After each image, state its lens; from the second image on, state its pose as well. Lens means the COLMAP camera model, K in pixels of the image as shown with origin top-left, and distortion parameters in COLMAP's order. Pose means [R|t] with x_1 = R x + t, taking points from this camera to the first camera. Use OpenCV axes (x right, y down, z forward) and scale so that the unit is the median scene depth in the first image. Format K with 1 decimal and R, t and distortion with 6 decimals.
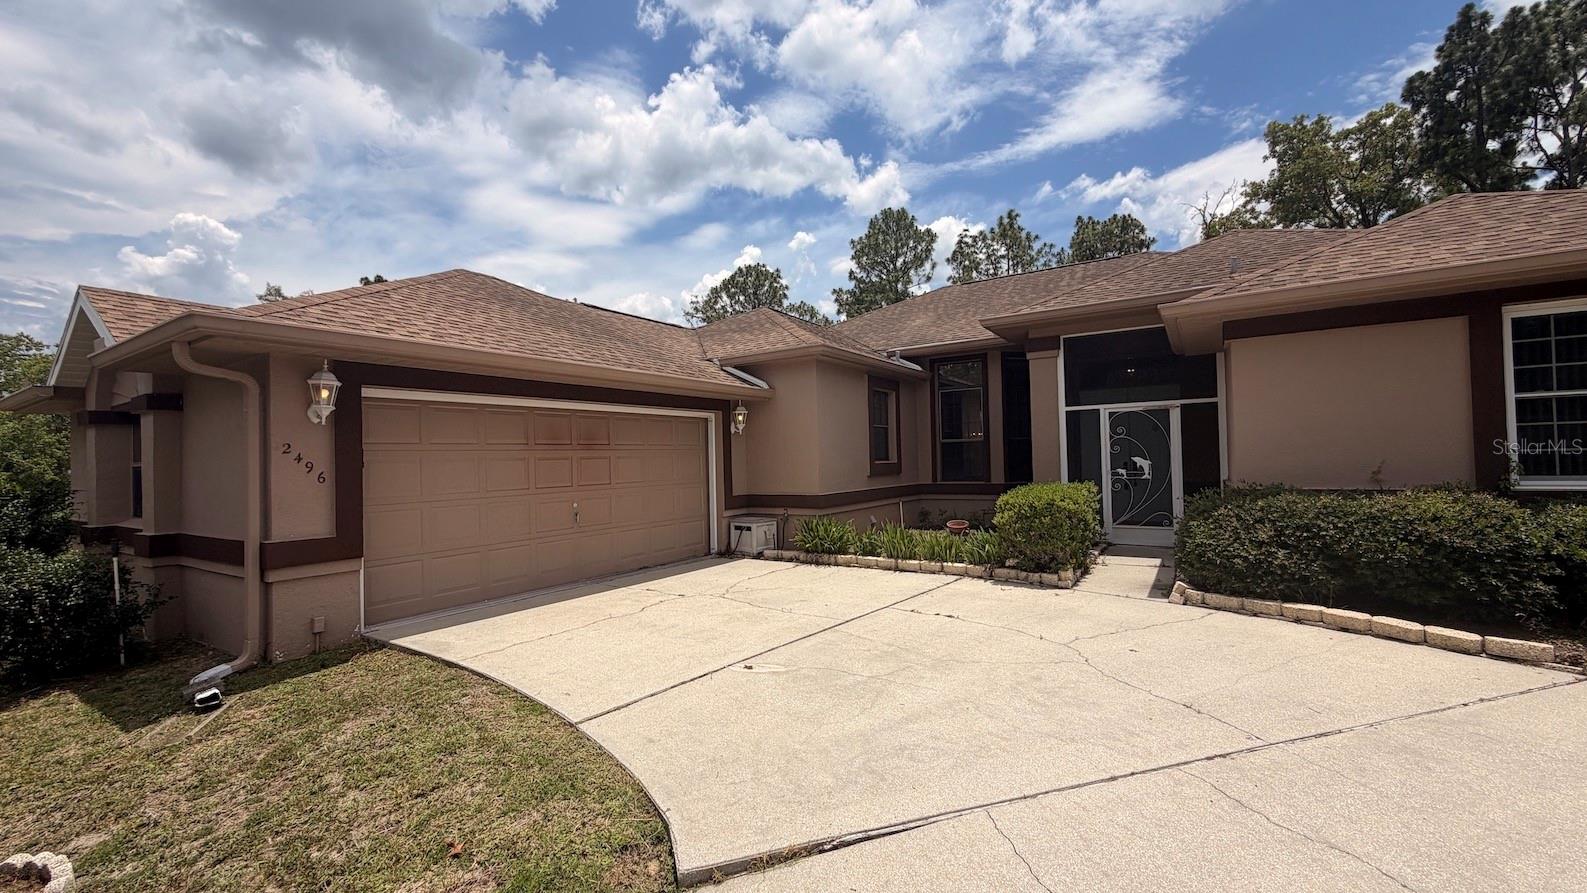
lens RADIAL K [[633.4, 0, 791.0], [0, 633.4, 448.4], [0, 0, 1]] dist [0.000419, 0.000959]
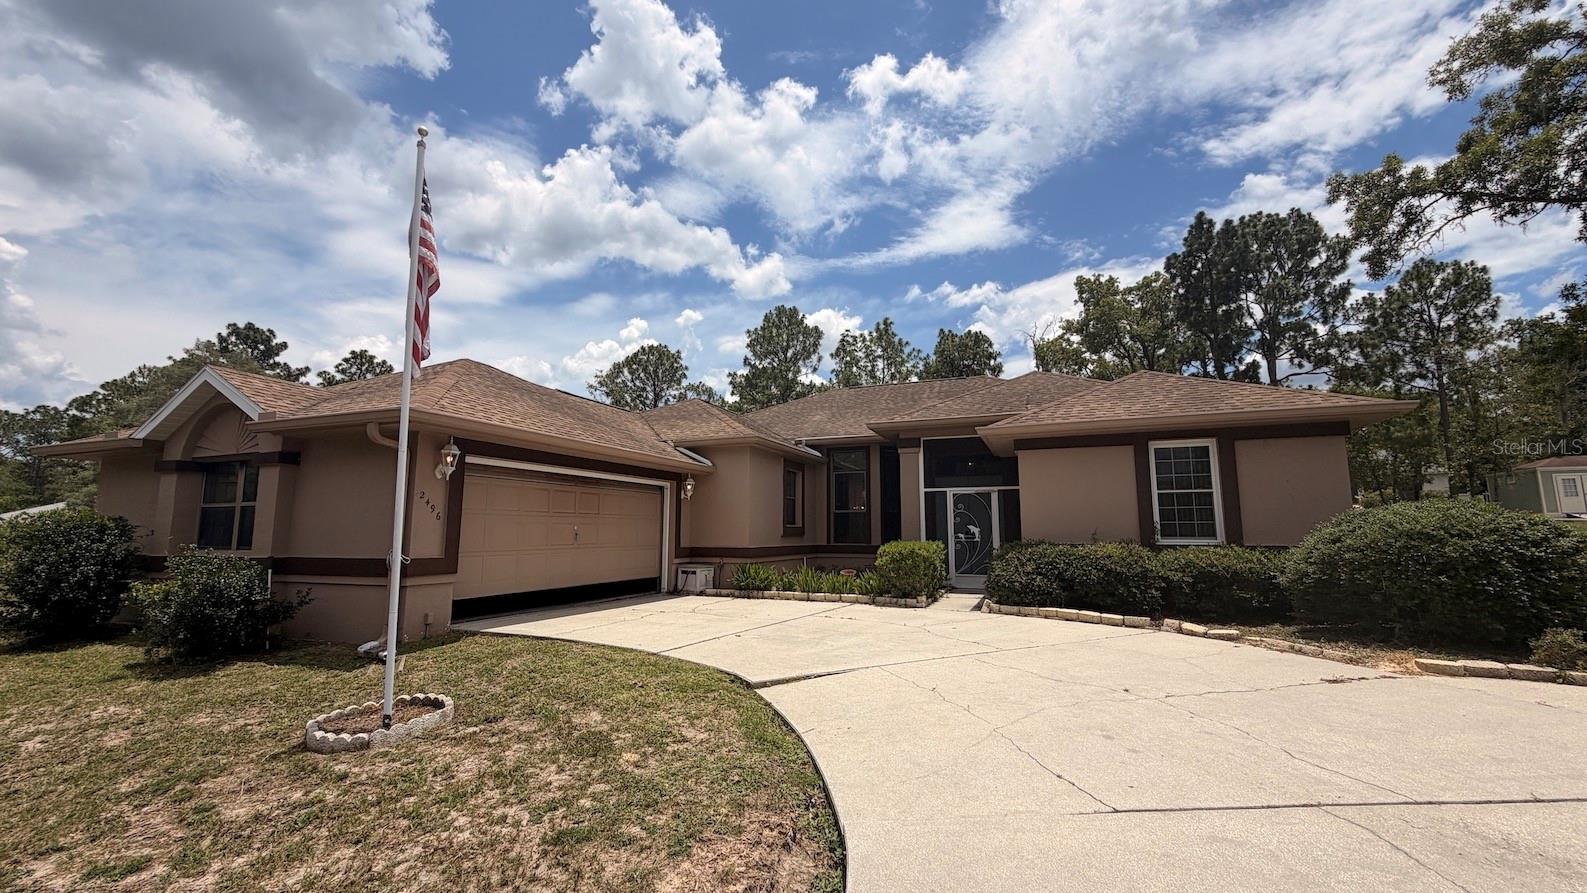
lens RADIAL K [[633.4, 0, 785.9], [0, 633.4, 445.3], [0, 0, 1]] dist [0.000419, 0.000959]
pose [[0.982981, 0.051123, 0.176452, -0.124028], [-0.029157, 0.991740, -0.124907, 0.024526], [-0.181380, 0.117636, 0.976352, -0.336970]]
